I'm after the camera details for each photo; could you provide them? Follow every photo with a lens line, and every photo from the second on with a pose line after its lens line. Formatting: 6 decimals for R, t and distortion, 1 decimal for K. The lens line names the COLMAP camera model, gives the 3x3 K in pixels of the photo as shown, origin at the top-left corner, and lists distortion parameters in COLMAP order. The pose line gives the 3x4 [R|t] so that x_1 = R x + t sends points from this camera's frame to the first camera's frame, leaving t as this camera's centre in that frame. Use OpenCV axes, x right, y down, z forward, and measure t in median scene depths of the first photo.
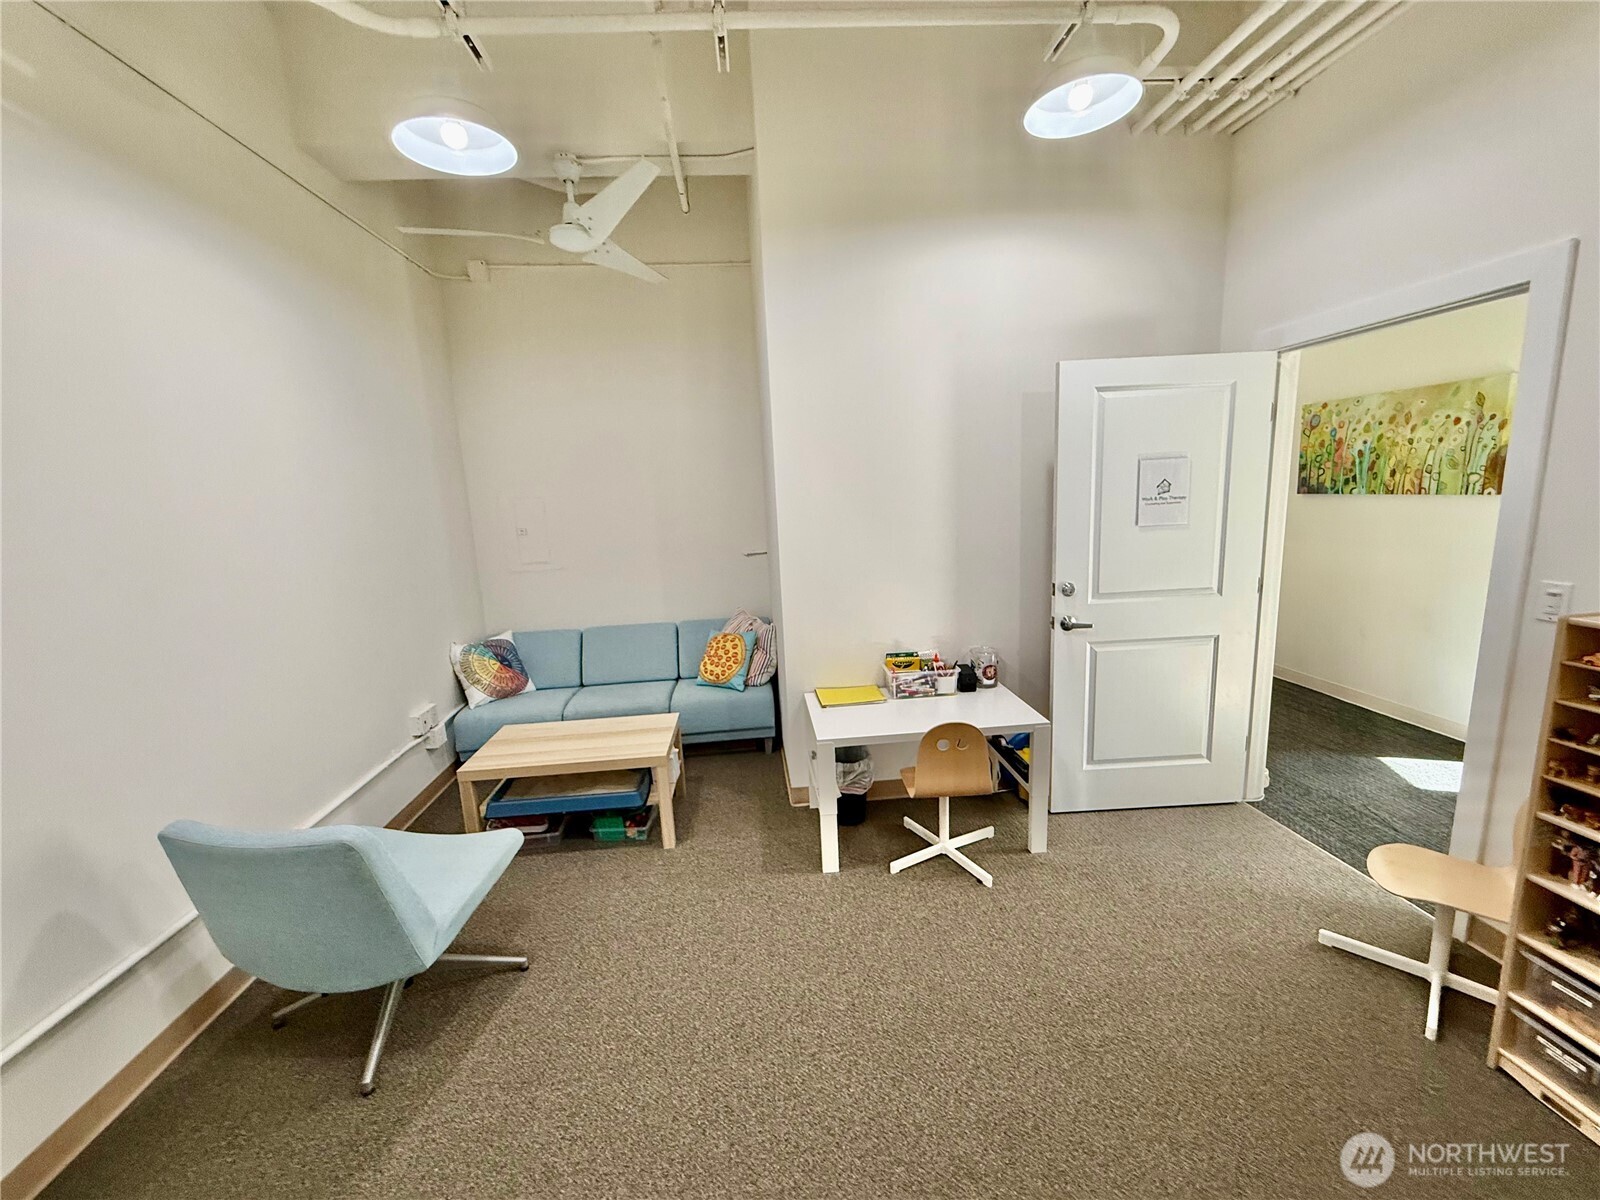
lens RADIAL K [[637.6, 0, 800.0], [0, 637.6, 594.8], [0, 0, 1]] dist [-0.009391, 0.003469]
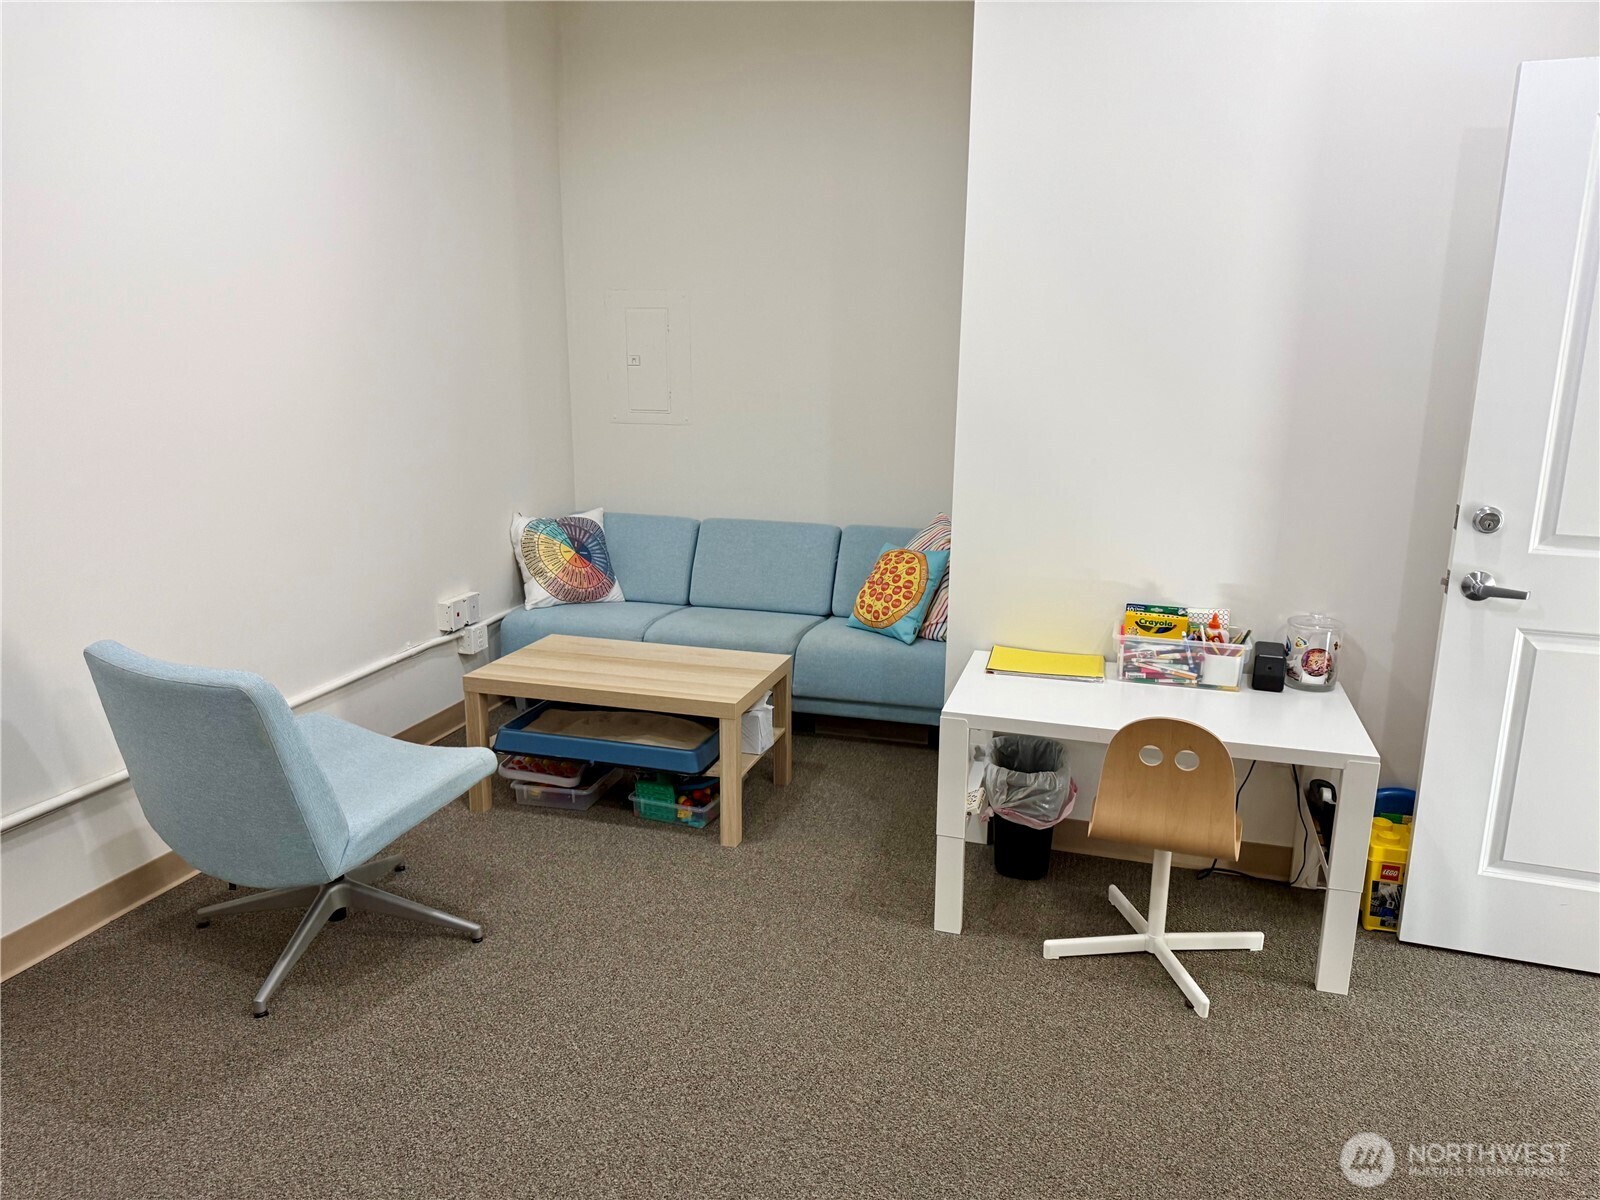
lens RADIAL K [[1127.6, 0, 805.9], [0, 1127.6, 598.4], [0, 0, 1]] dist [0.035941, -0.044650]
pose [[0.928776, 0.134733, -0.345285, 0.235378], [-0.113732, 0.990247, 0.080477, 0.042722], [0.352760, -0.035475, 0.935041, -0.049399]]
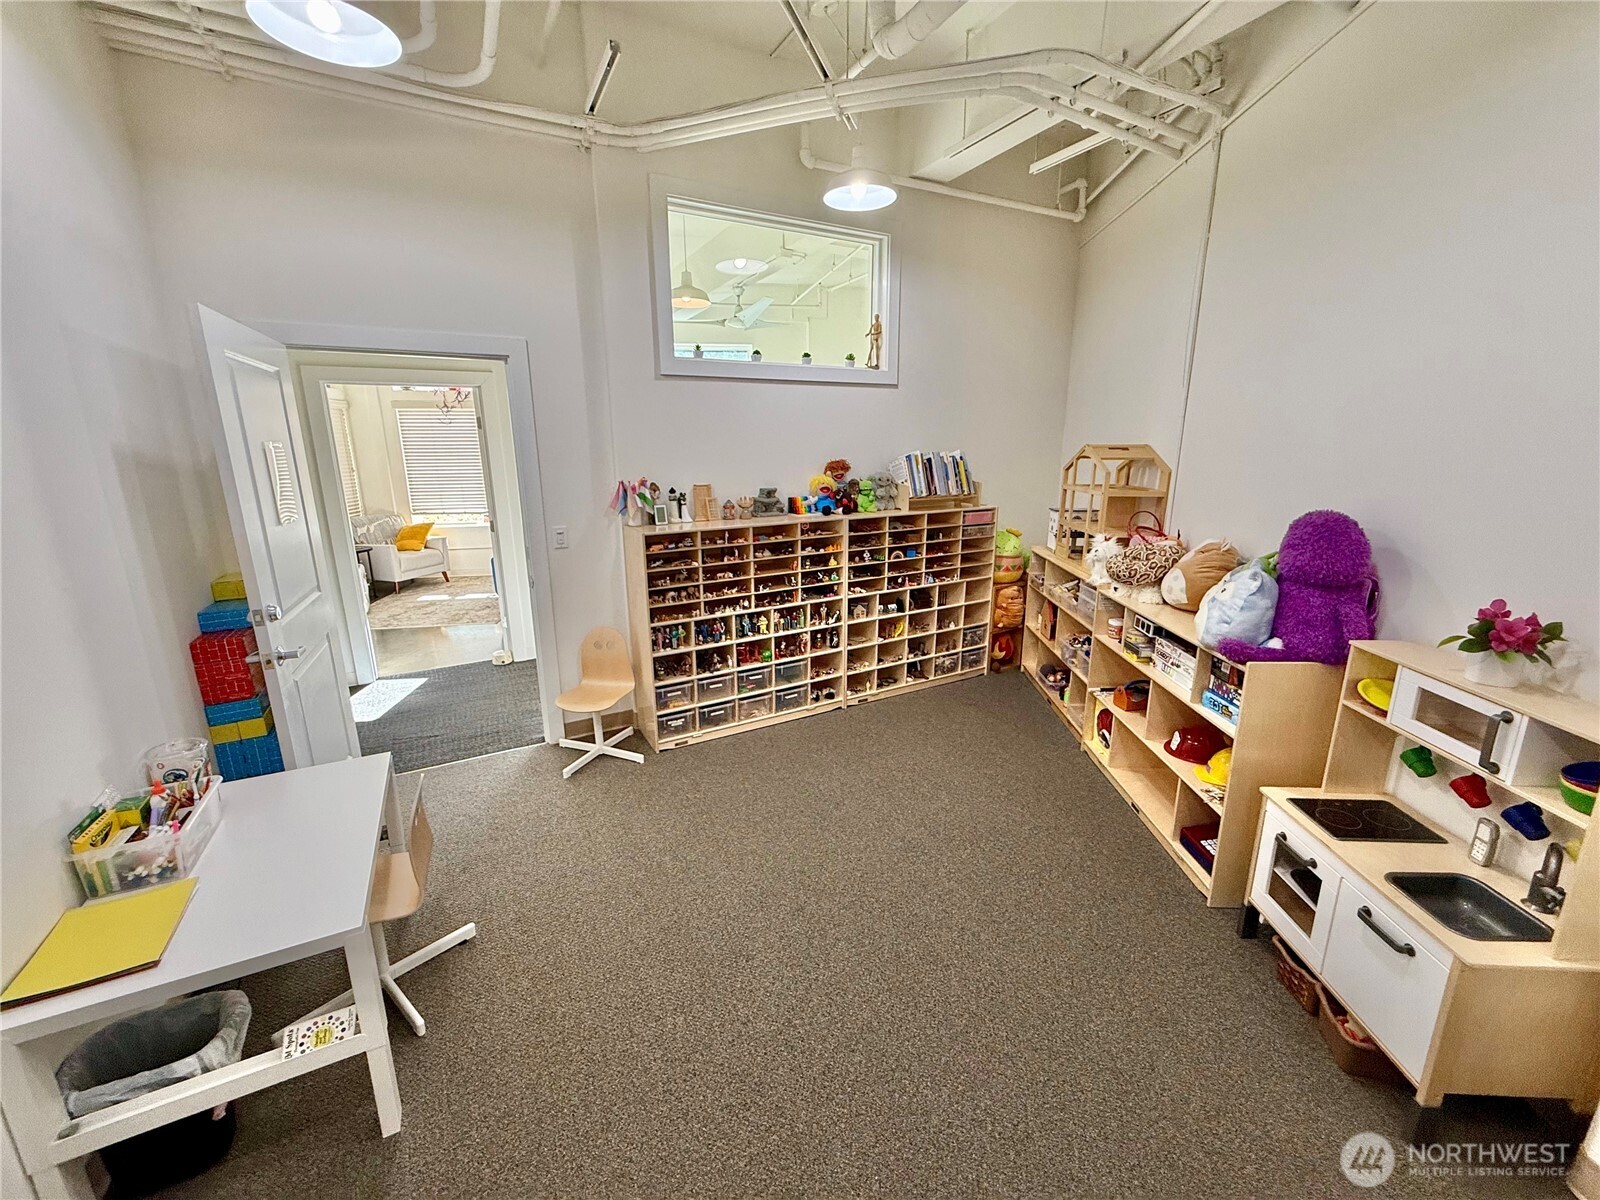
lens RADIAL K [[637.6, 0, 792.3], [0, 637.6, 596.9], [0, 0, 1]] dist [-0.009391, 0.003469]
pose [[-0.391455, -0.158827, 0.906387, -0.511815], [0.184163, 0.951542, 0.246277, -0.100653], [-0.901580, 0.263329, -0.343236, 0.683066]]
